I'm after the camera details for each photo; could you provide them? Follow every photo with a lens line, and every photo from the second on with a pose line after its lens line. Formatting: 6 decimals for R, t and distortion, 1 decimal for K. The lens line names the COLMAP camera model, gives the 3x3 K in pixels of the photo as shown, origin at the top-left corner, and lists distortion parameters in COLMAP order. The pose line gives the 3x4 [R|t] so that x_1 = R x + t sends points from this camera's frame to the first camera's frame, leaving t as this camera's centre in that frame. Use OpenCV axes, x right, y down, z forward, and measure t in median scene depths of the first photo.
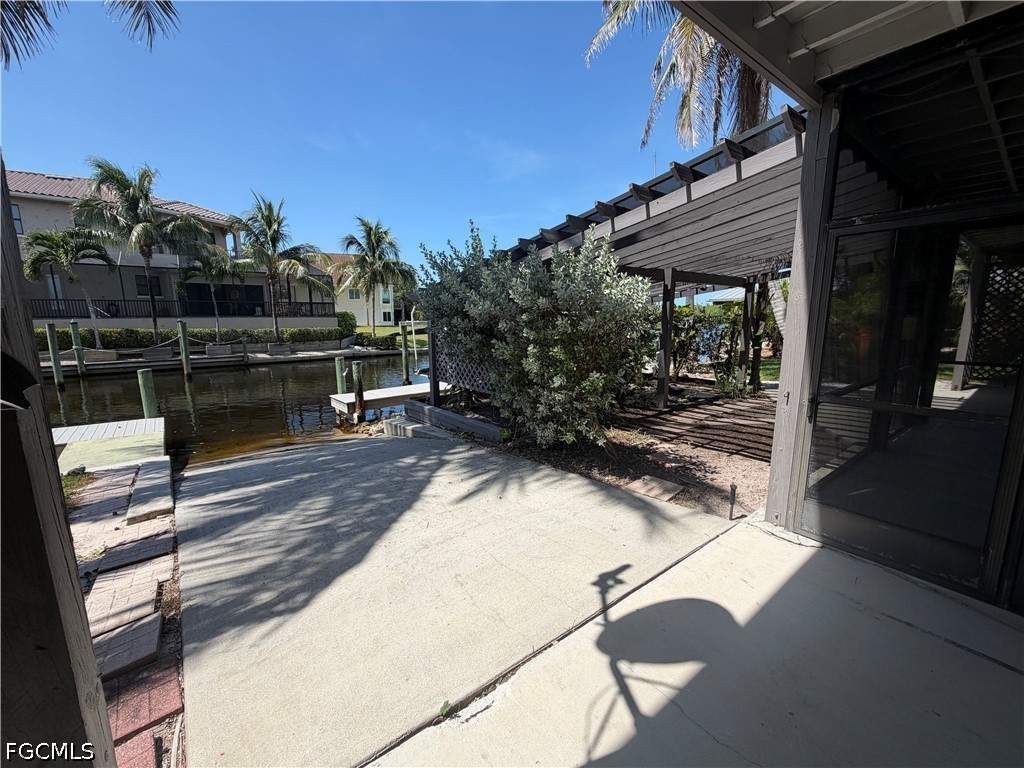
lens RADIAL K [[407.7, 0, 515.0], [0, 407.7, 383.2], [0, 0, 1]] dist [-0.000099, 0.000614]
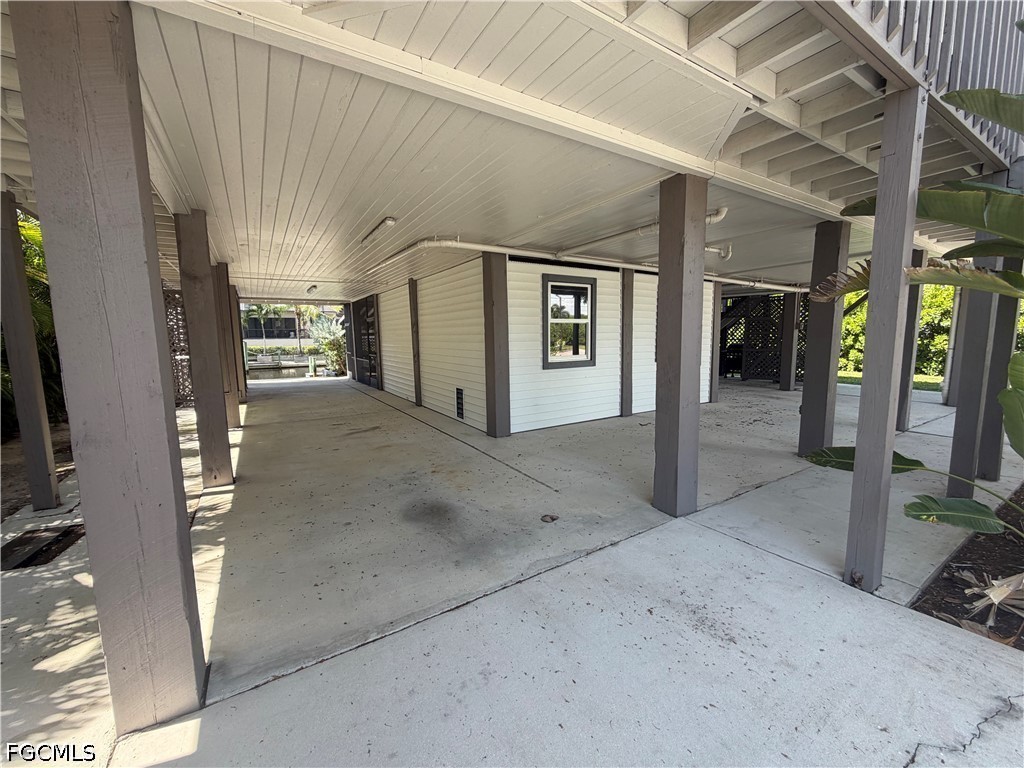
lens RADIAL K [[407.7, 0, 509.7], [0, 407.7, 384.8], [0, 0, 1]] dist [-0.000099, 0.000614]
pose [[0.995000, -0.006143, -0.099682, 0.390715], [0.002119, 0.999180, -0.040426, 0.084943], [0.099848, 0.040013, 0.994198, -0.495054]]
